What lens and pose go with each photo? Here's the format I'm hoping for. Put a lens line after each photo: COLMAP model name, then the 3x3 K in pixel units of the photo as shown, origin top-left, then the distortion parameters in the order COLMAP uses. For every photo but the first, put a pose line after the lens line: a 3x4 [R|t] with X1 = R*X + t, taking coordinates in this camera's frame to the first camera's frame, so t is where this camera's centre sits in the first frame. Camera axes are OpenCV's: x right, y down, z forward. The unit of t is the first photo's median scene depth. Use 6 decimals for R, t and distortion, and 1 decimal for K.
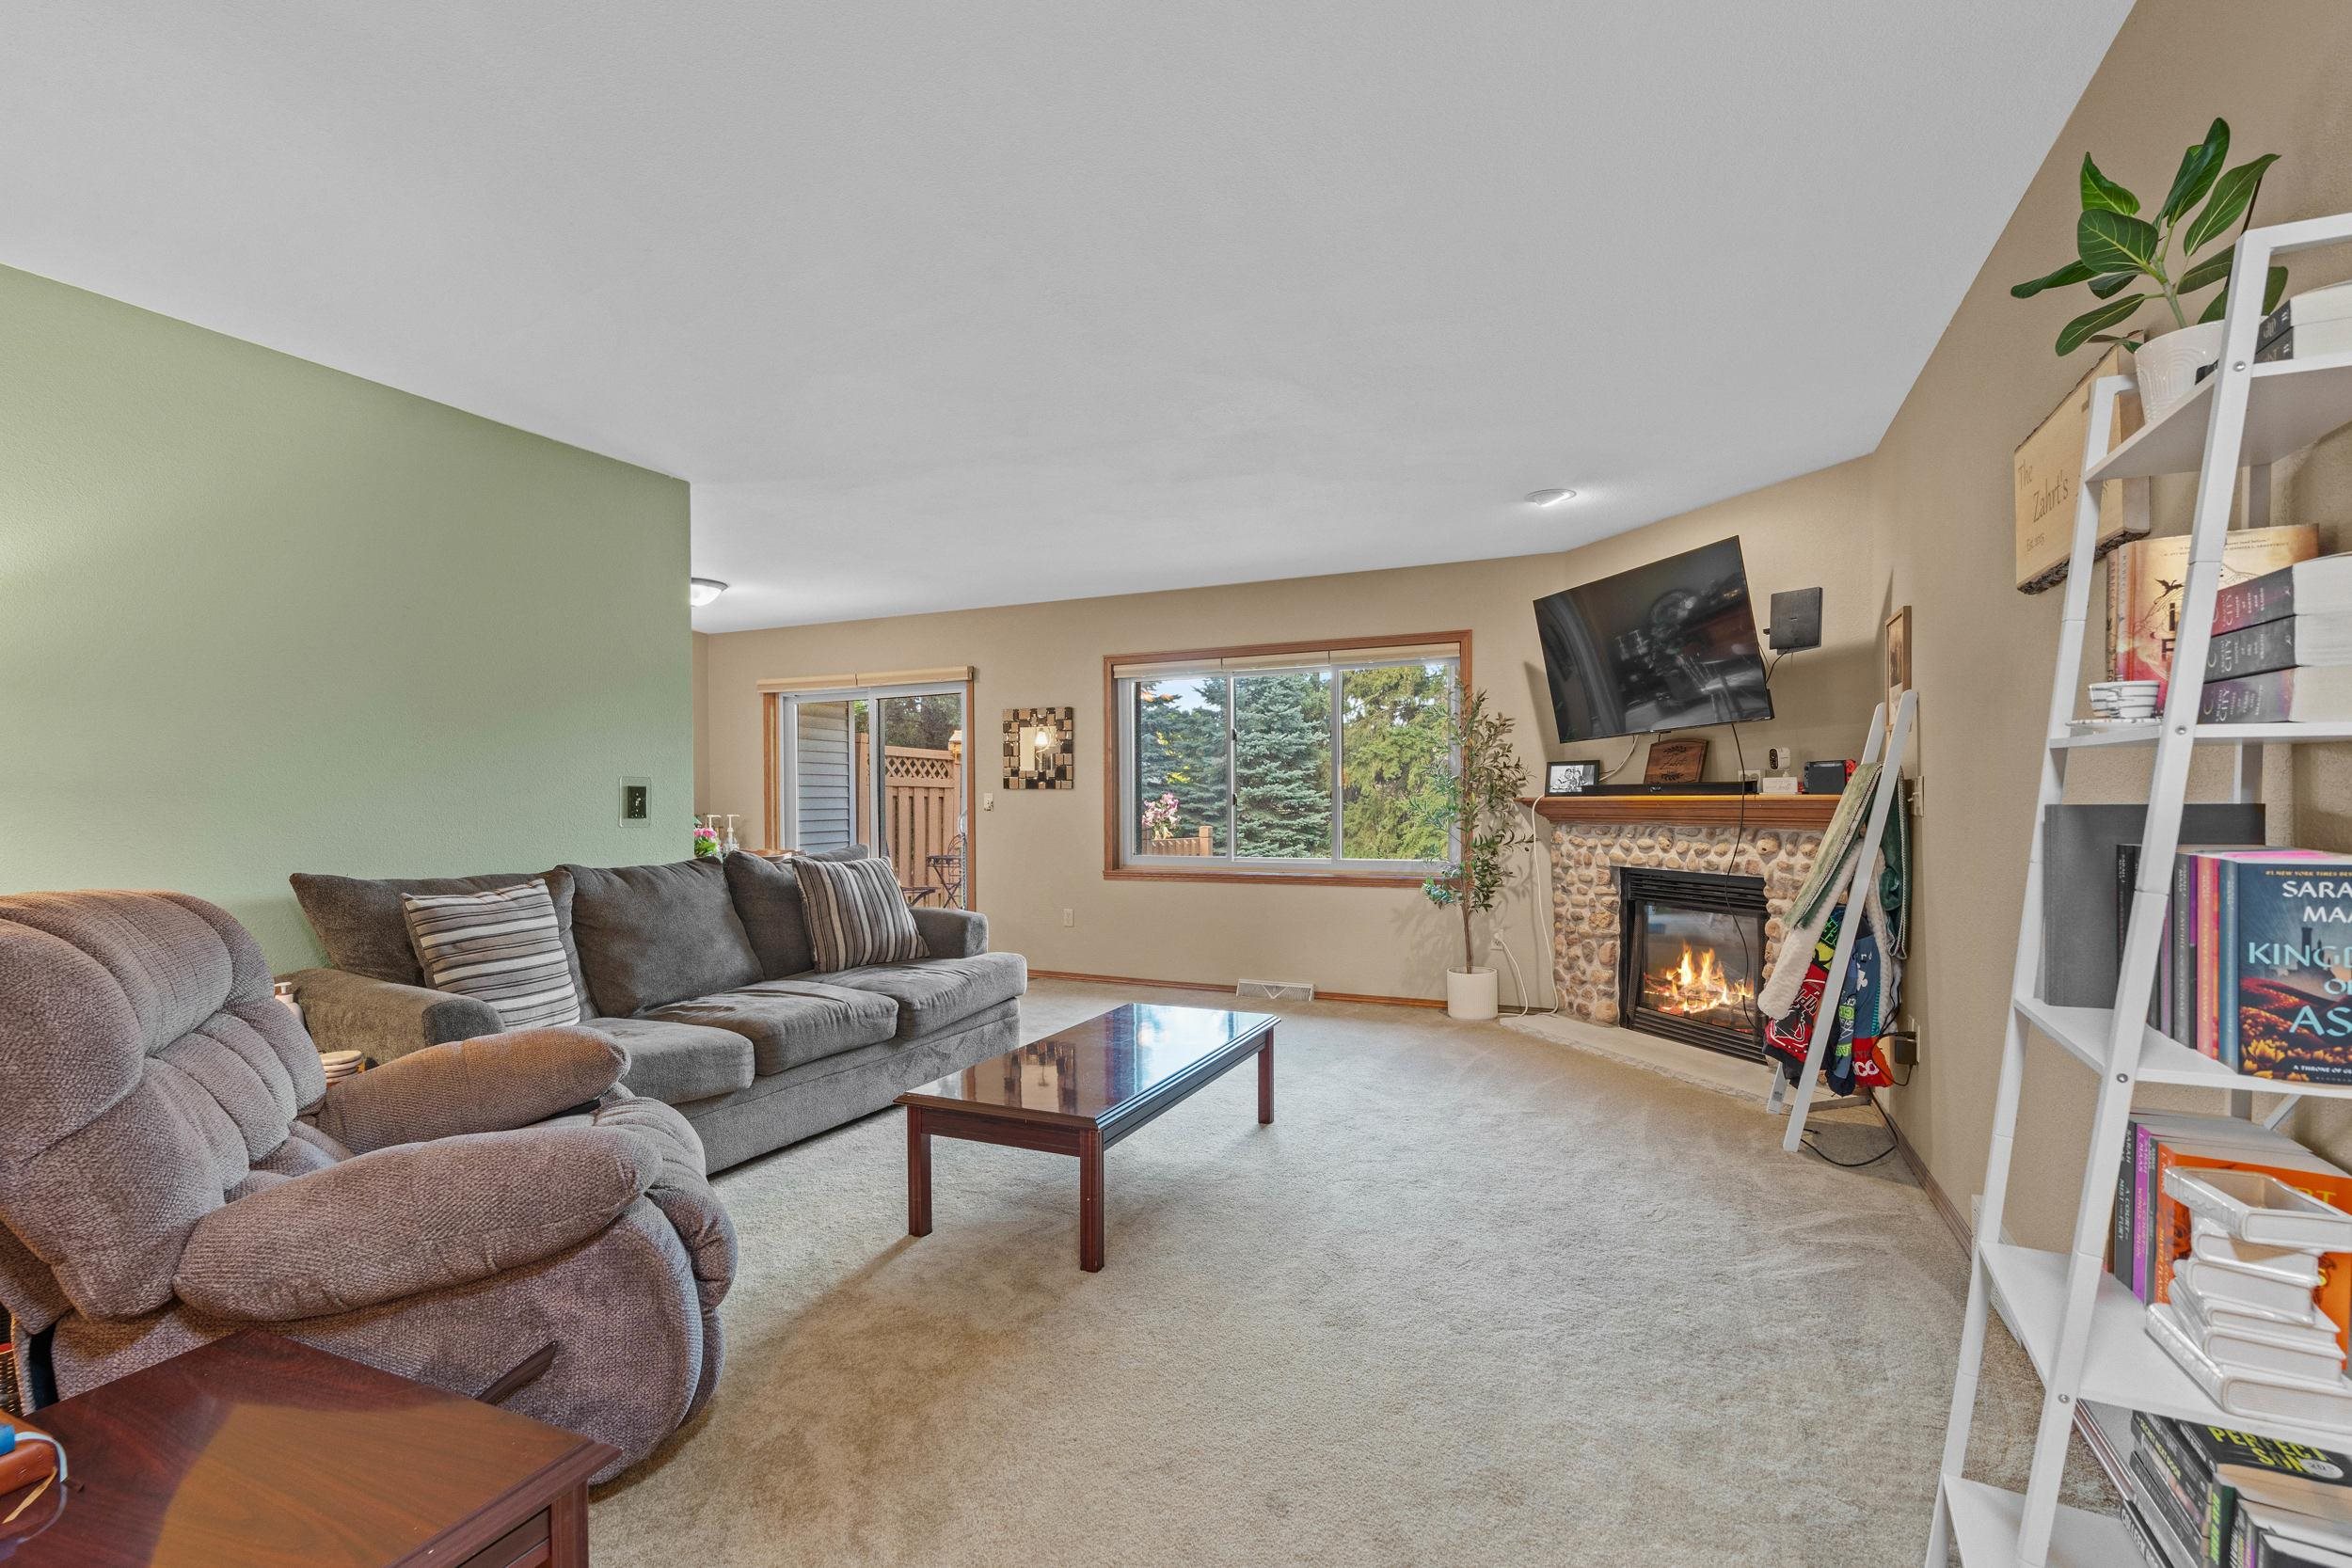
lens RADIAL K [[1060.7, 0, 1176.6], [0, 1060.7, 823.8], [0, 0, 1]] dist [-0.010645, 0.003732]
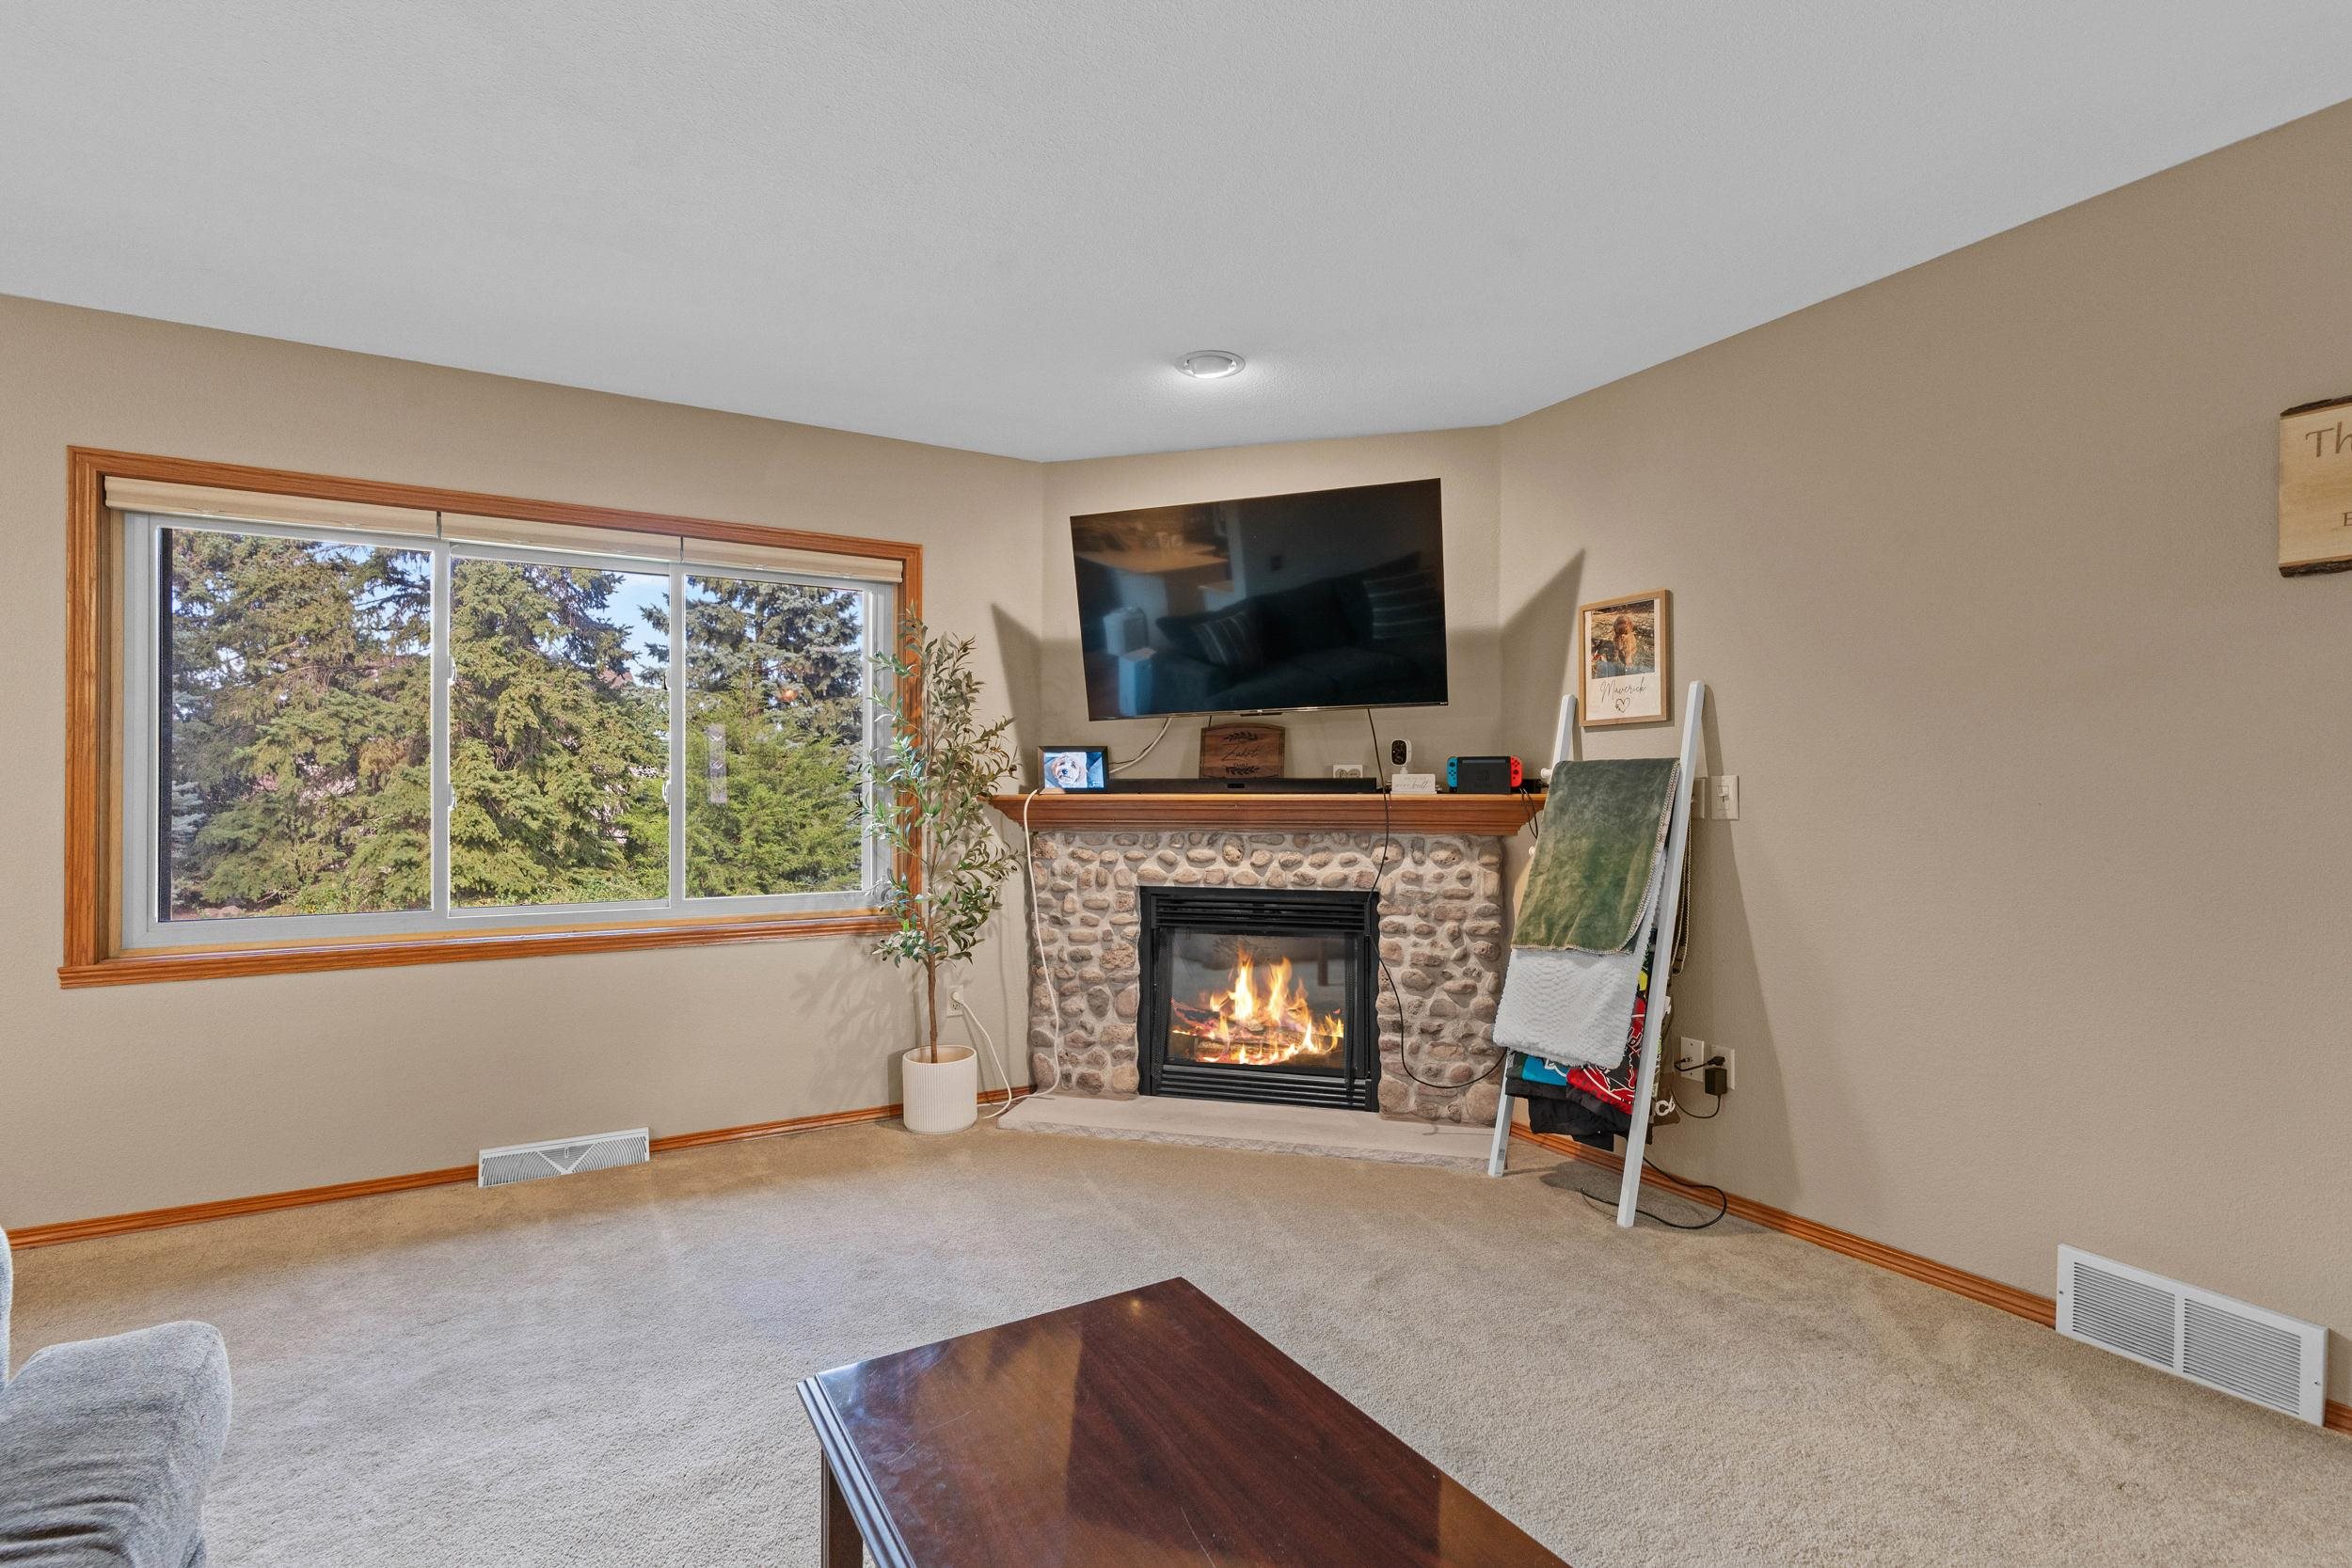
lens RADIAL K [[1060.7, 0, 1153.3], [0, 1060.7, 792.0], [0, 0, 1]] dist [-0.010645, 0.003732]
pose [[0.575733, 0.007609, 0.817603, -0.197440], [0.014747, 0.999697, -0.019688, -0.011859], [-0.817505, 0.023392, 0.575446, 0.521611]]
